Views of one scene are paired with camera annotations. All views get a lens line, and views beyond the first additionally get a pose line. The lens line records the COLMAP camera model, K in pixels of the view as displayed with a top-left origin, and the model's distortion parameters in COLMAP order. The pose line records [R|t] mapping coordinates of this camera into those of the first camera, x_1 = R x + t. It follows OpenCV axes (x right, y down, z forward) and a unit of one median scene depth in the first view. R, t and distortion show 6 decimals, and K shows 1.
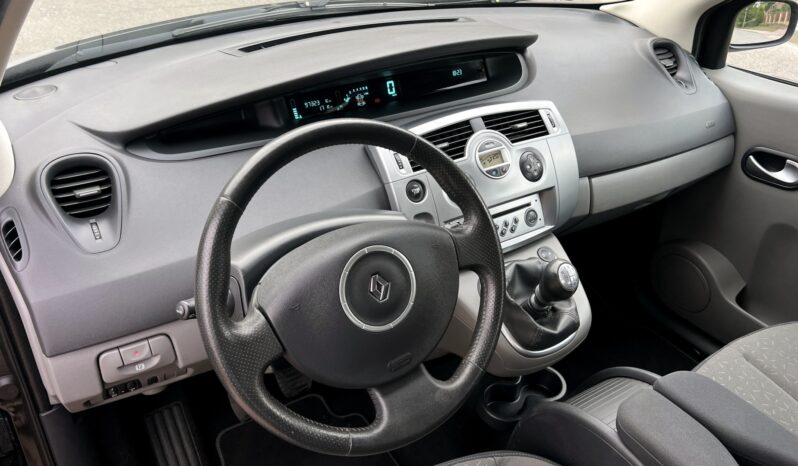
lens RADIAL K [[631.0, 0, 396.2], [0, 631.0, 230.2], [0, 0, 1]] dist [0.074059, -0.132811]
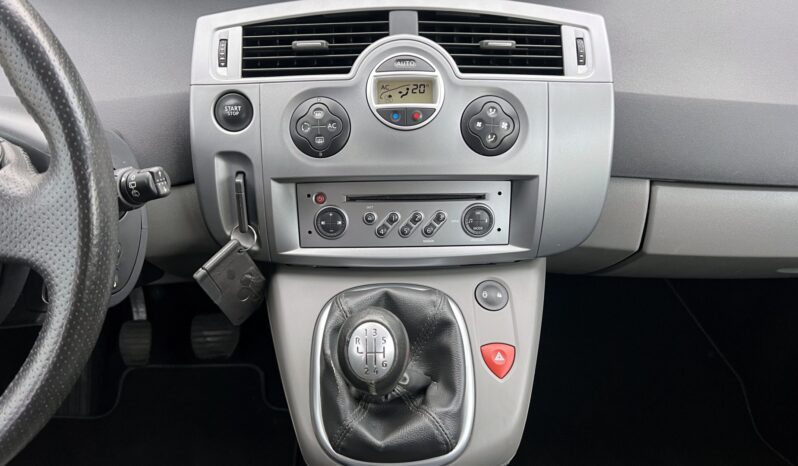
lens RADIAL K [[631.0, 0, 396.2], [0, 631.0, 230.2], [0, 0, 1]] dist [0.074059, -0.132811]
pose [[0.865416, 0.294880, -0.405093, 0.375728], [-0.261450, 0.955451, 0.136956, -0.068625], [0.427432, -0.012613, 0.903959, 0.487754]]
